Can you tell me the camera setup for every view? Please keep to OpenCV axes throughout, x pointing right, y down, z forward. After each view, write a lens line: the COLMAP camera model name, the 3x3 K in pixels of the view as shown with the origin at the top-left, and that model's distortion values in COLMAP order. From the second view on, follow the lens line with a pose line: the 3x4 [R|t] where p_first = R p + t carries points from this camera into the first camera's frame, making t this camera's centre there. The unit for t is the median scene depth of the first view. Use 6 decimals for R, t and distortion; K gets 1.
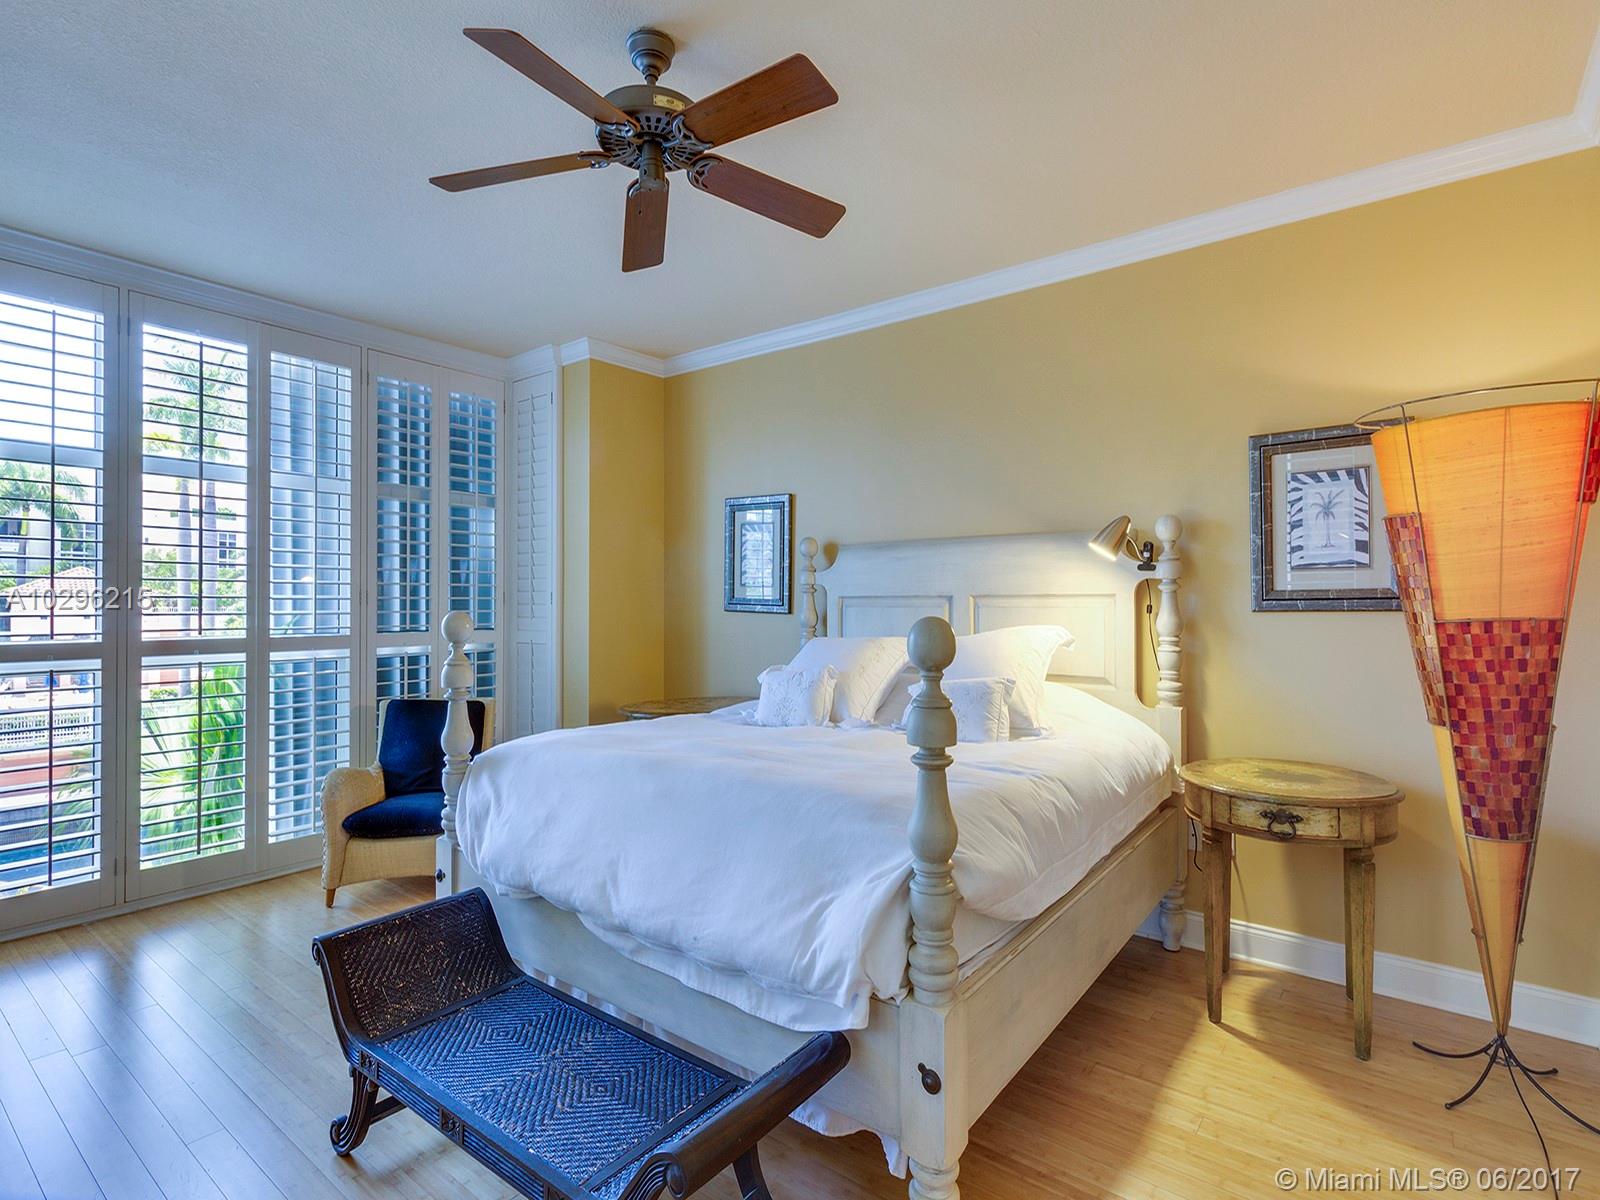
lens RADIAL K [[749.2, 0, 802.3], [0, 749.2, 591.1], [0, 0, 1]] dist [0.002459, 0.000074]
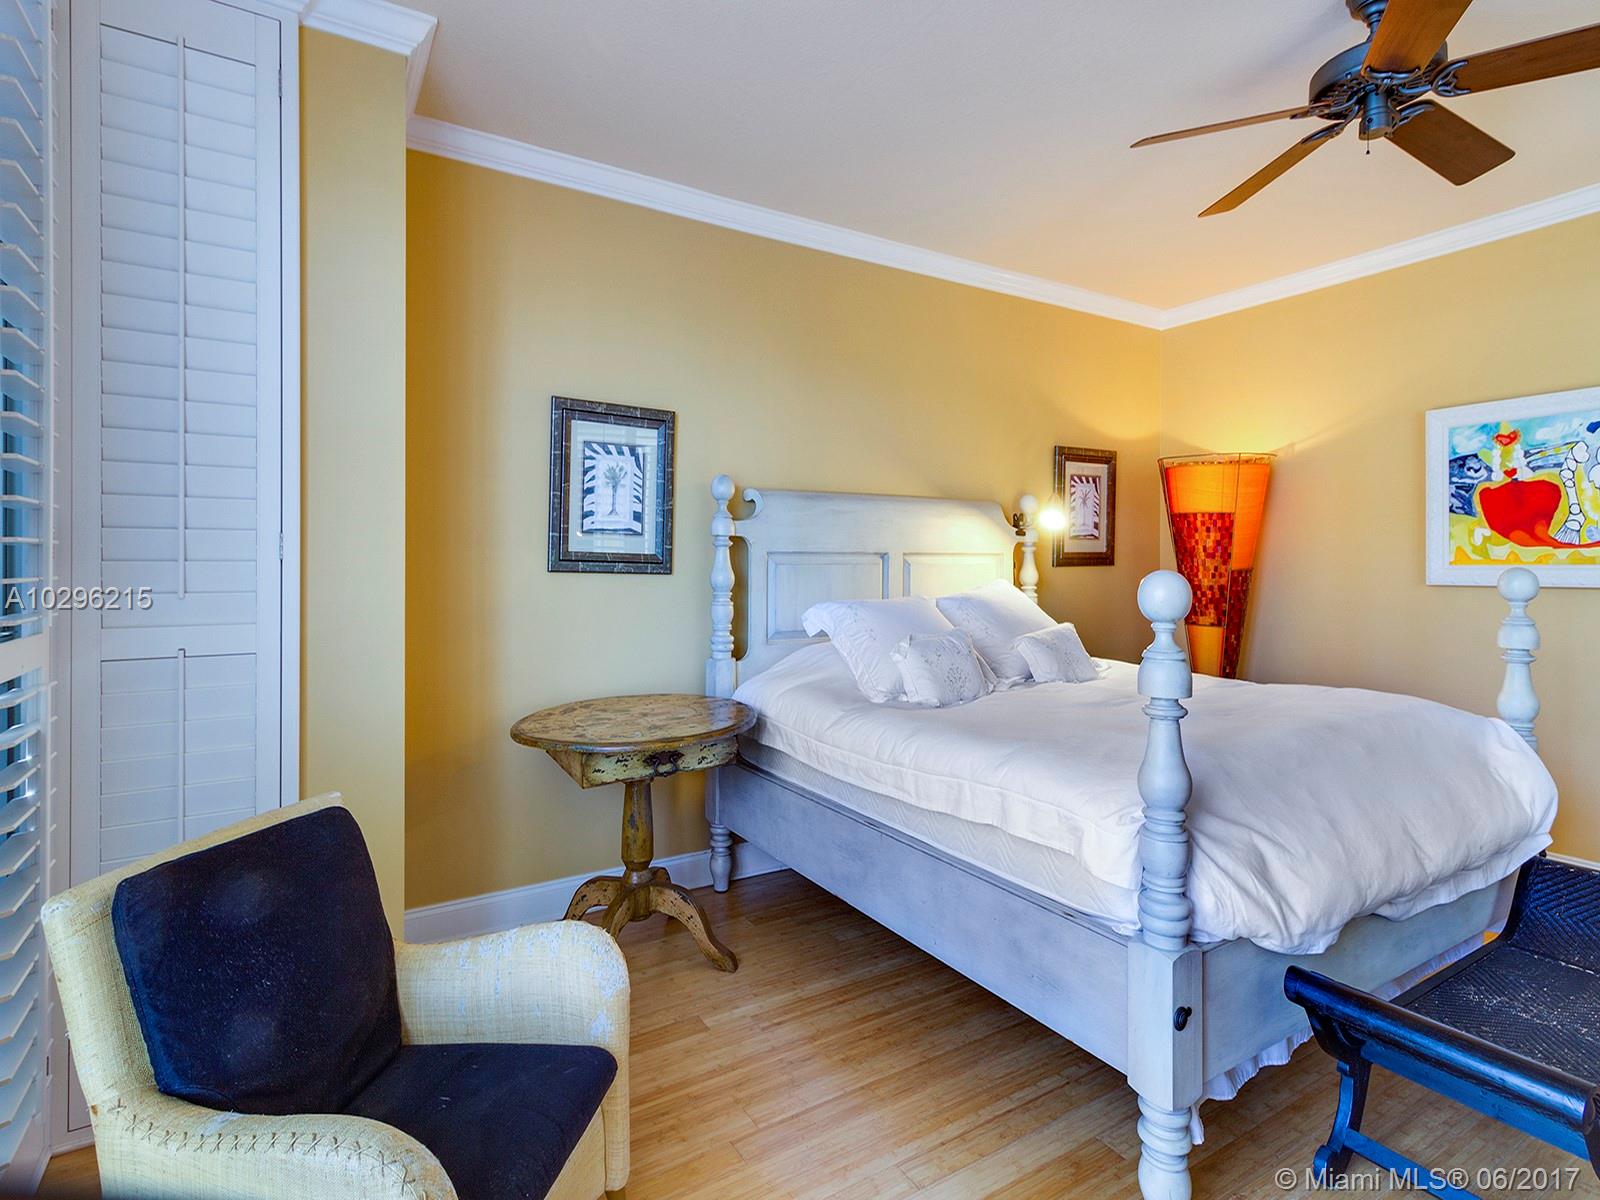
lens RADIAL K [[850.4, 0, 806.4], [0, 850.4, 575.5], [0, 0, 1]] dist [0.363678, 0.000044]
pose [[0.310266, -0.008164, 0.950615, -0.433095], [-0.013024, 0.999833, 0.012837, 0.010752], [-0.950560, -0.016363, 0.310108, 0.341010]]
